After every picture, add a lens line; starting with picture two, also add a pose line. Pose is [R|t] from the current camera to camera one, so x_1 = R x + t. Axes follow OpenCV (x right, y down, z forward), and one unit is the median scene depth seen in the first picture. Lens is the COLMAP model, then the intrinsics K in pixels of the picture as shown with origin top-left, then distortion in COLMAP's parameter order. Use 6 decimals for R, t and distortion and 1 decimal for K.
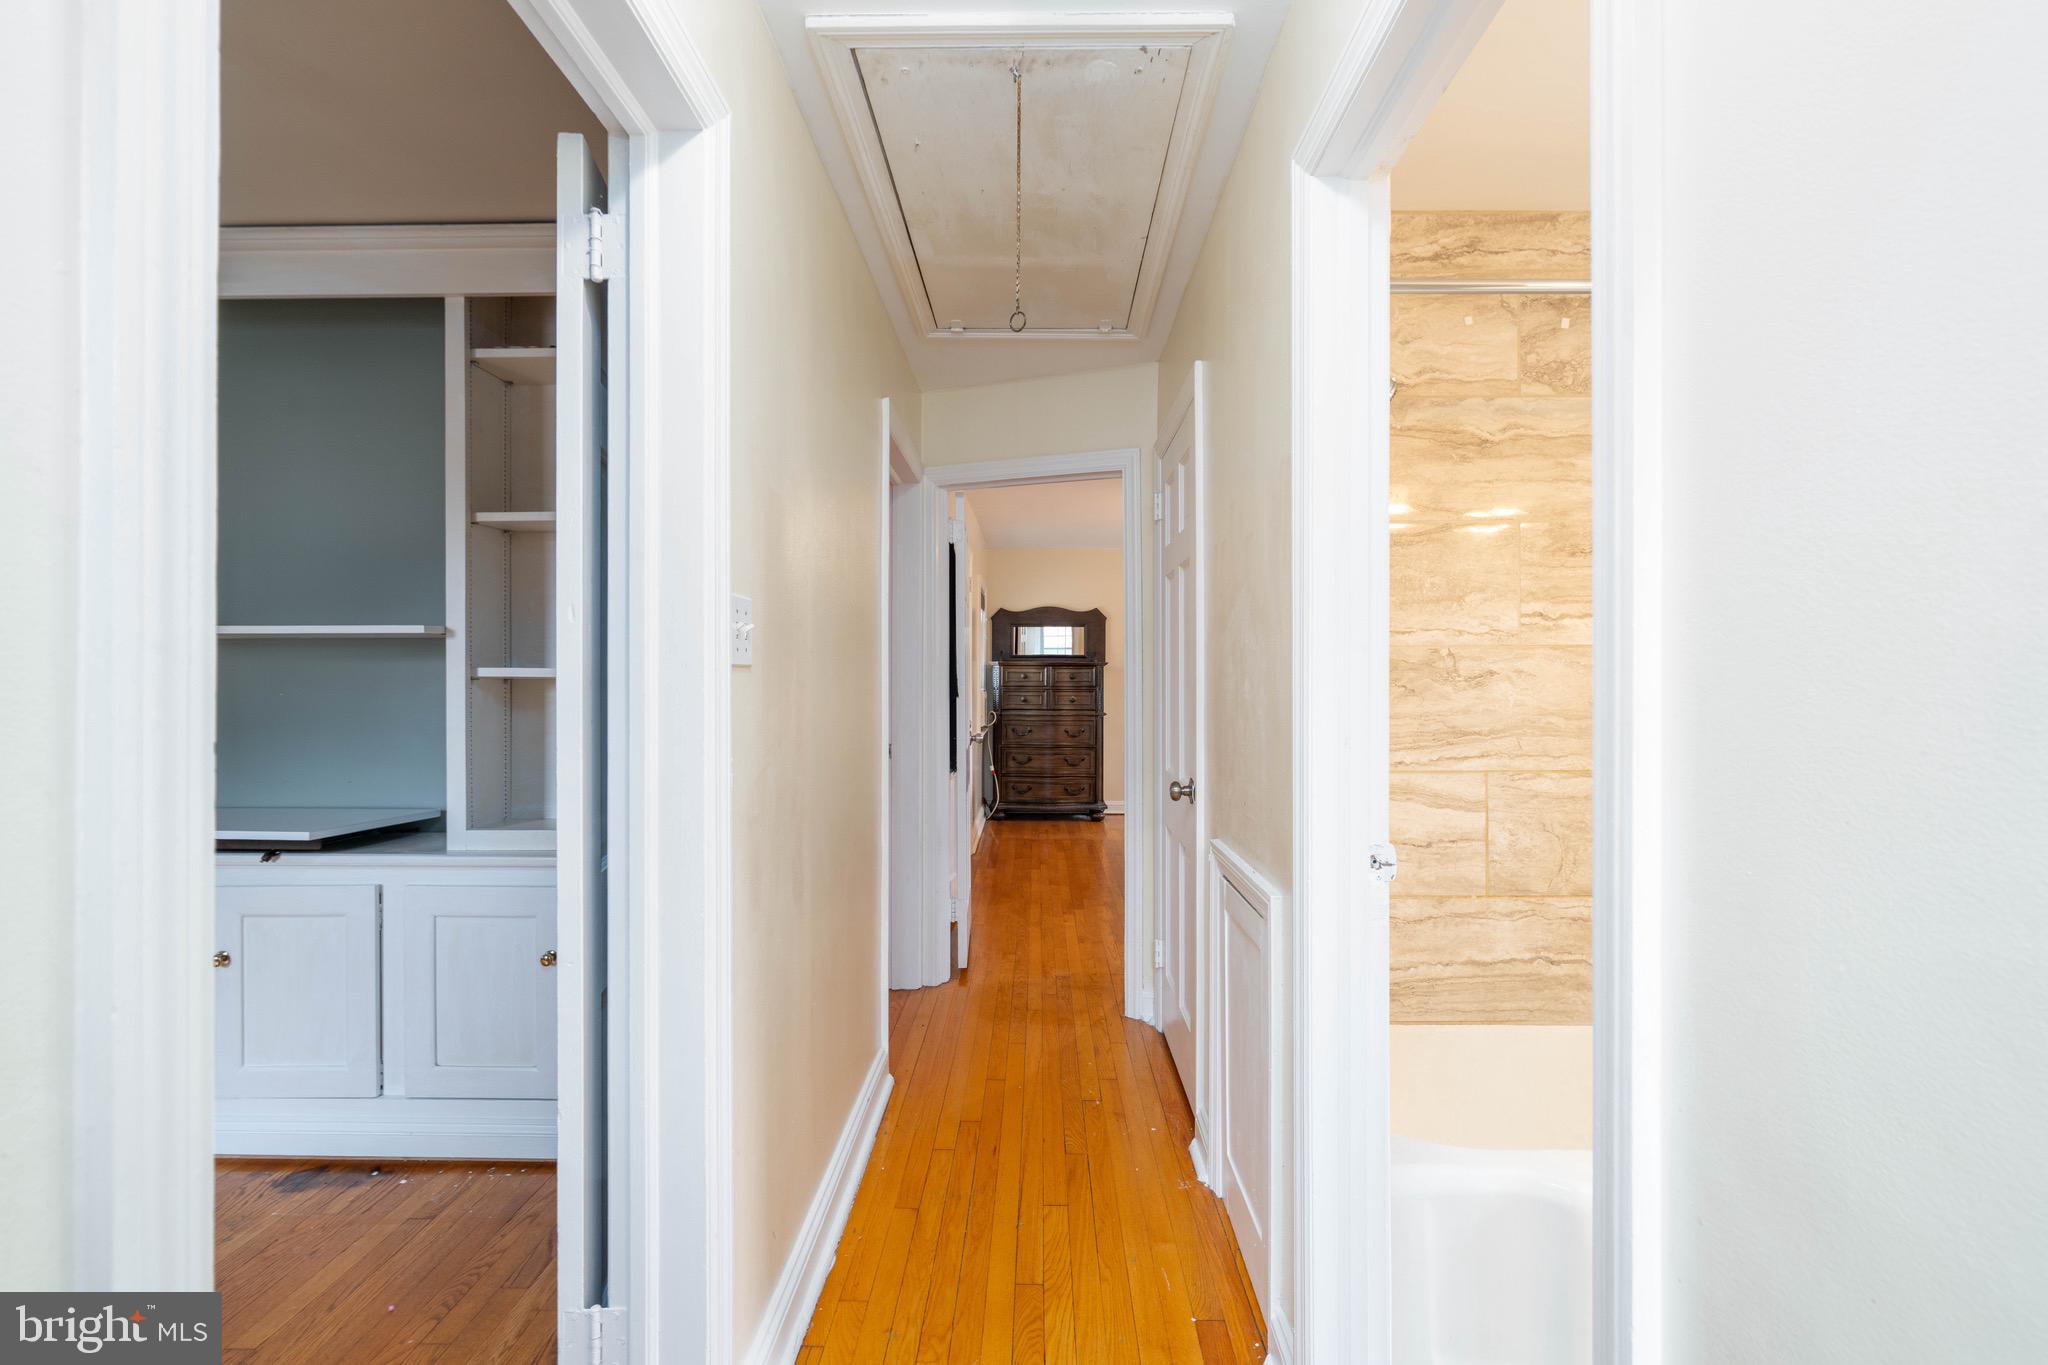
lens RADIAL K [[939.0, 0, 1022.2], [0, 939.0, 678.1], [0, 0, 1]] dist [-0.000164, 0.000036]
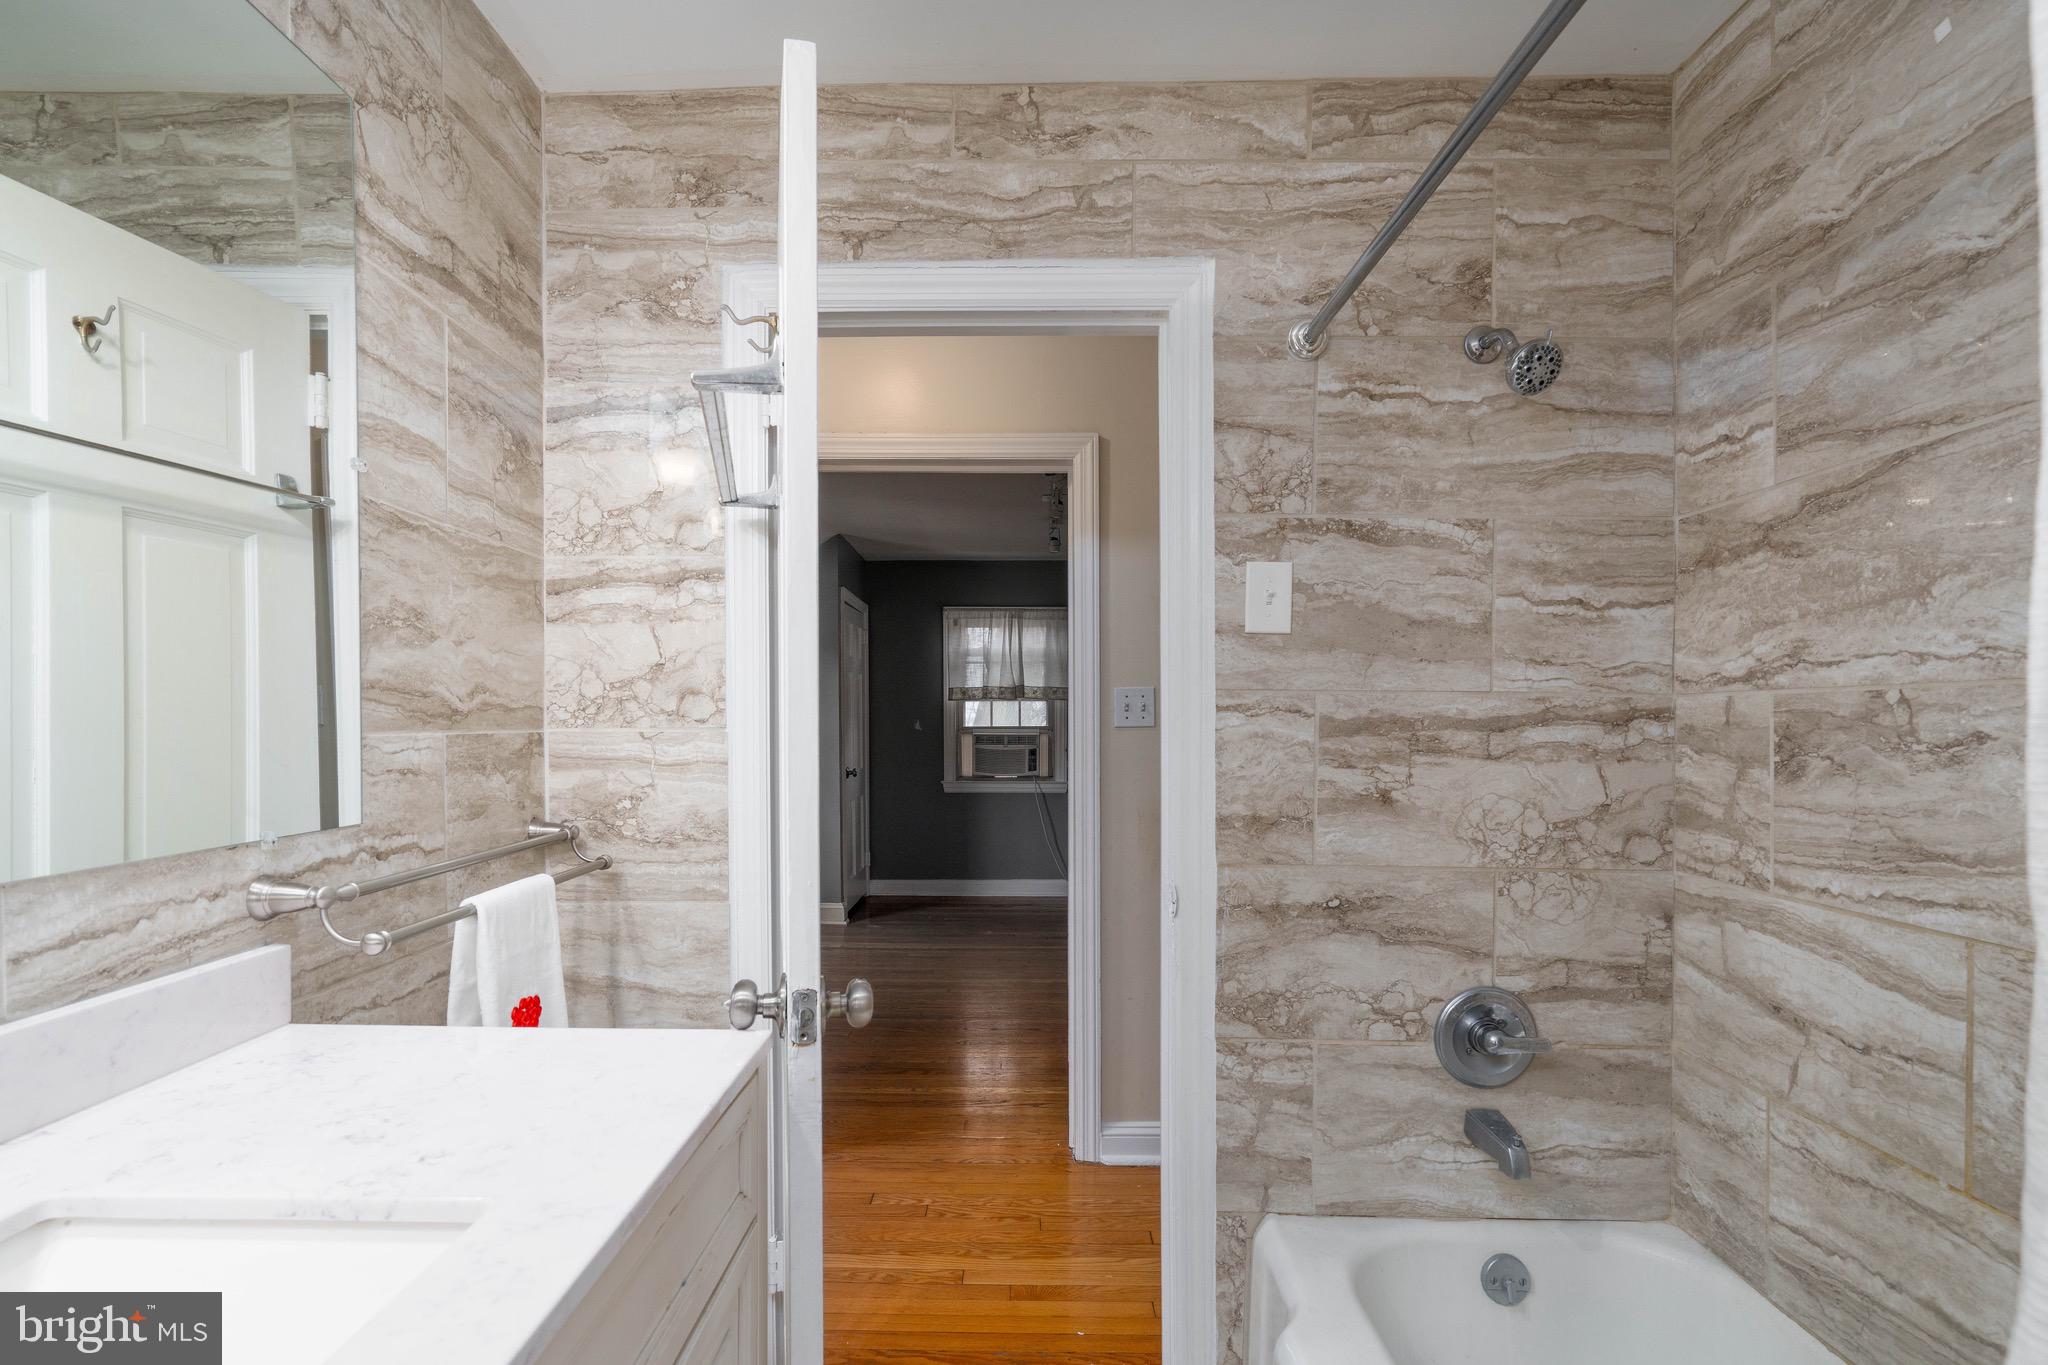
lens RADIAL K [[956.5, 0, 1018.8], [0, 956.5, 727.3], [0, 0, 1]] dist [0.000535, 0.000142]
pose [[0.005243, 0.007831, -0.999956, 0.986223], [0.005948, 0.999951, 0.007862, -0.017443], [0.999969, -0.005989, 0.005196, 0.504995]]
